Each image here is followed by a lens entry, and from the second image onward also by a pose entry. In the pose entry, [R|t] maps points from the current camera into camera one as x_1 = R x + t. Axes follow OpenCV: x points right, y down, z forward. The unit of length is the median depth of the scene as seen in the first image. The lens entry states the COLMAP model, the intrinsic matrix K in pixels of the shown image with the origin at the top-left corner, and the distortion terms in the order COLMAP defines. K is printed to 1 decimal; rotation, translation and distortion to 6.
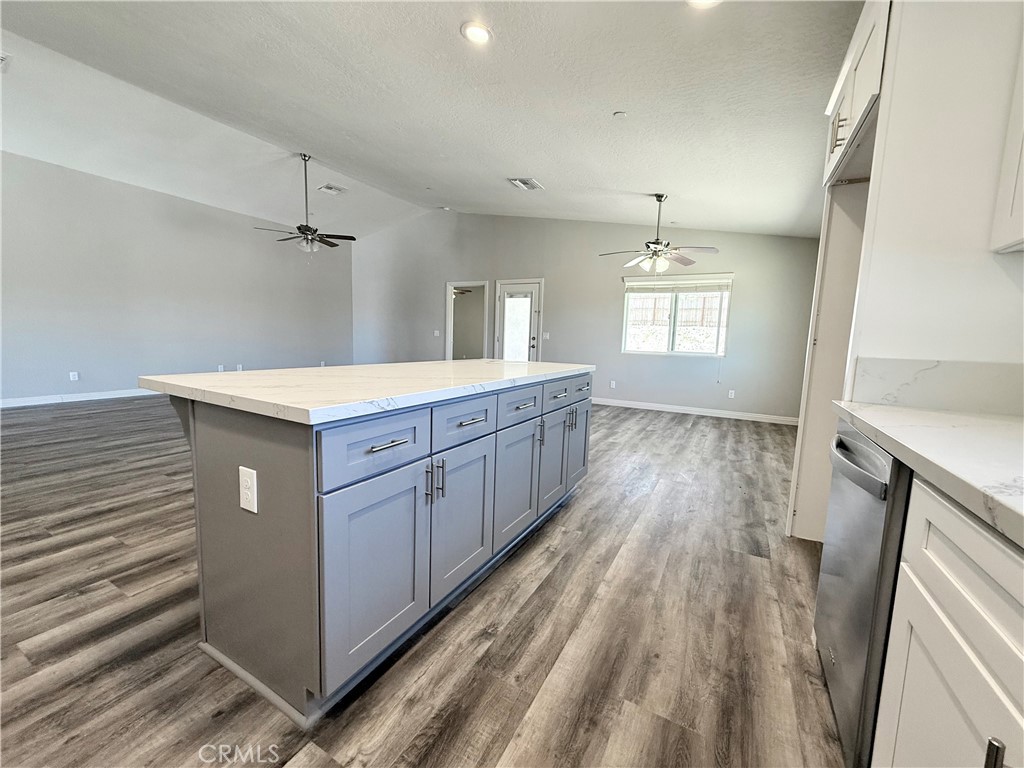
lens RADIAL K [[407.8, 0, 510.2], [0, 407.8, 383.7], [0, 0, 1]] dist [-0.000603, 0.000079]
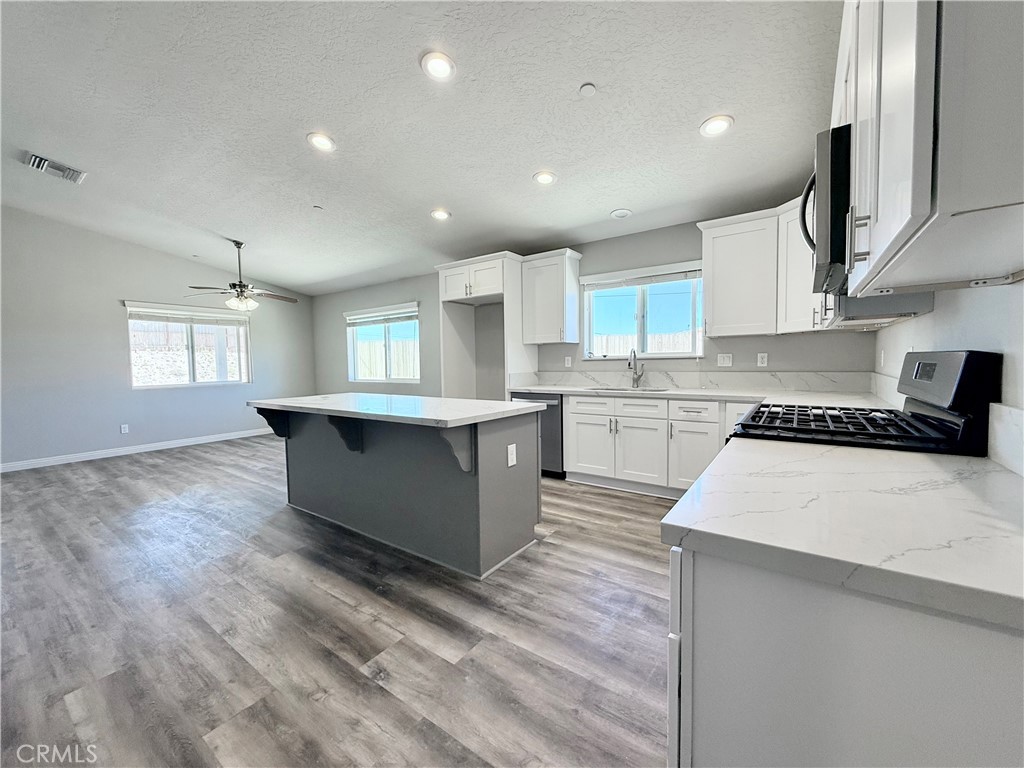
lens RADIAL K [[407.8, 0, 510.2], [0, 407.8, 383.7], [0, 0, 1]] dist [-0.000603, 0.000079]
pose [[0.114404, -0.088408, 0.989493, -0.913556], [0.133978, 0.988306, 0.072812, -0.086238], [-0.984359, 0.124240, 0.124911, 0.240938]]
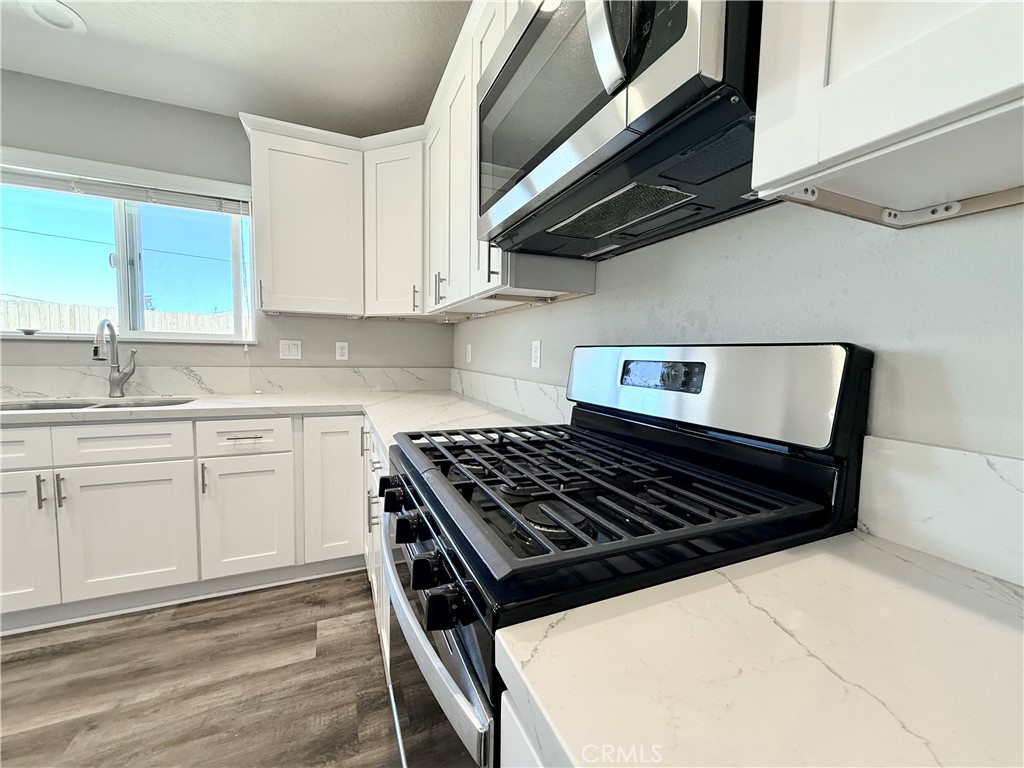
lens RADIAL K [[407.8, 0, 510.2], [0, 407.8, 383.7], [0, 0, 1]] dist [-0.000603, 0.000079]
pose [[-0.794833, -0.092883, 0.599677, -0.528713], [0.023018, 0.982890, 0.182748, -0.057383], [-0.606391, 0.159058, -0.779096, 0.146549]]
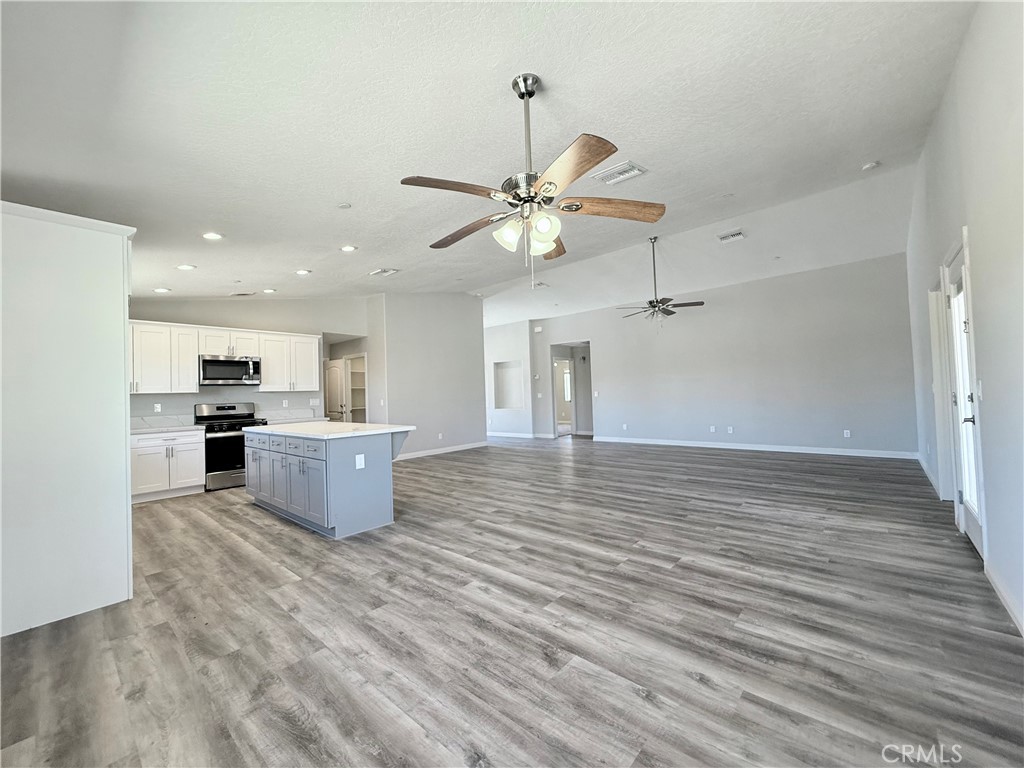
lens RADIAL K [[407.8, 0, 510.2], [0, 407.8, 383.7], [0, 0, 1]] dist [-0.000603, 0.000079]
pose [[-0.217544, -0.047686, -0.974885, 1.054470], [-0.084629, 0.995966, -0.029832, -0.170585], [0.972375, 0.076014, -0.220702, 1.486601]]
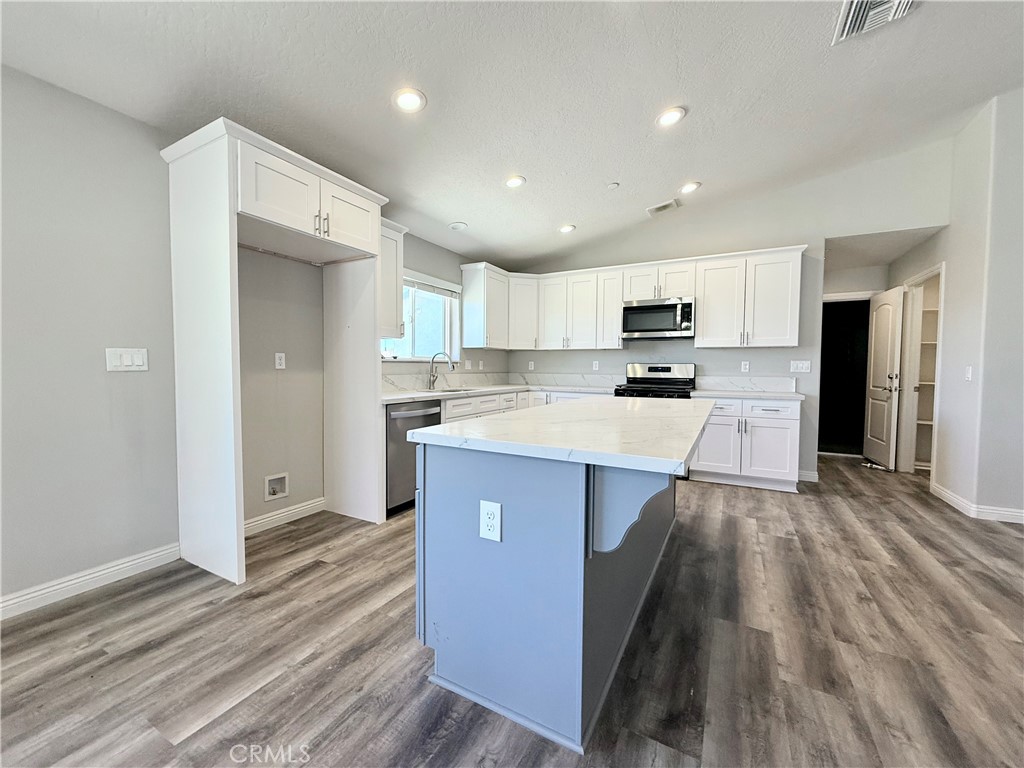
lens RADIAL K [[407.8, 0, 510.2], [0, 407.8, 383.7], [0, 0, 1]] dist [-0.000603, 0.000079]
pose [[-0.999241, -0.038425, -0.006458, 0.072346], [-0.038961, 0.987297, 0.154037, -0.155584], [0.000457, 0.154172, -0.988044, 1.245207]]
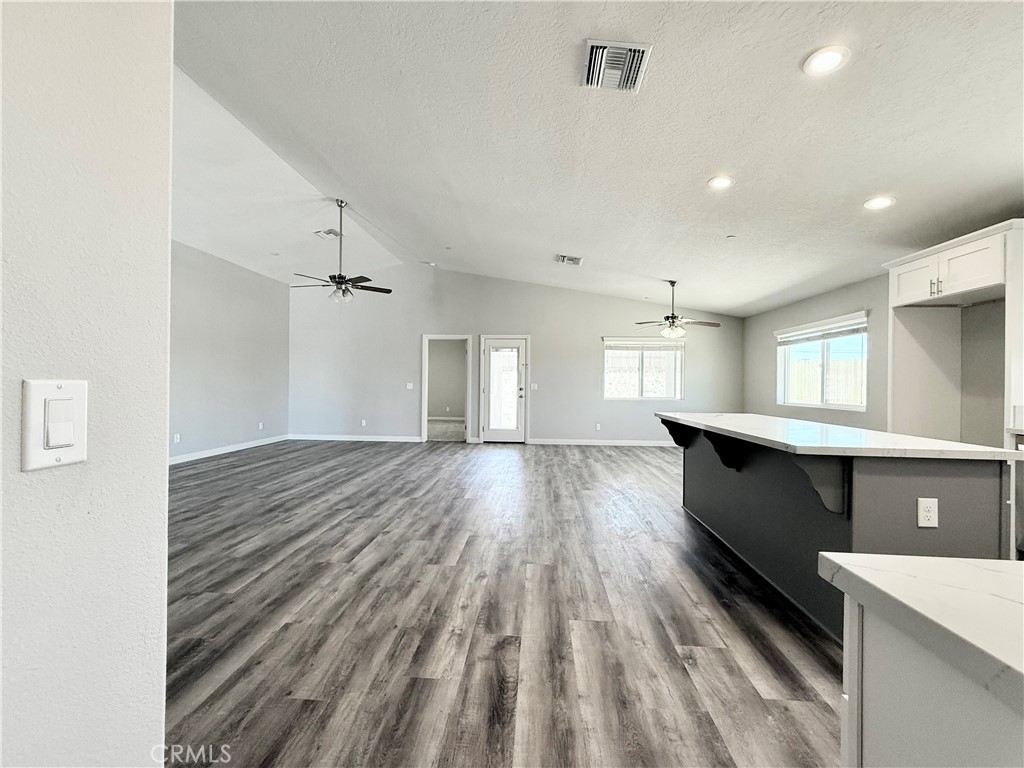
lens RADIAL K [[407.8, 0, 510.2], [0, 407.8, 383.7], [0, 0, 1]] dist [-0.000603, 0.000079]
pose [[0.906322, -0.022654, 0.421980, -0.917649], [0.067105, 0.993607, -0.090786, -0.062798], [-0.417225, 0.110598, 0.902048, 0.078040]]
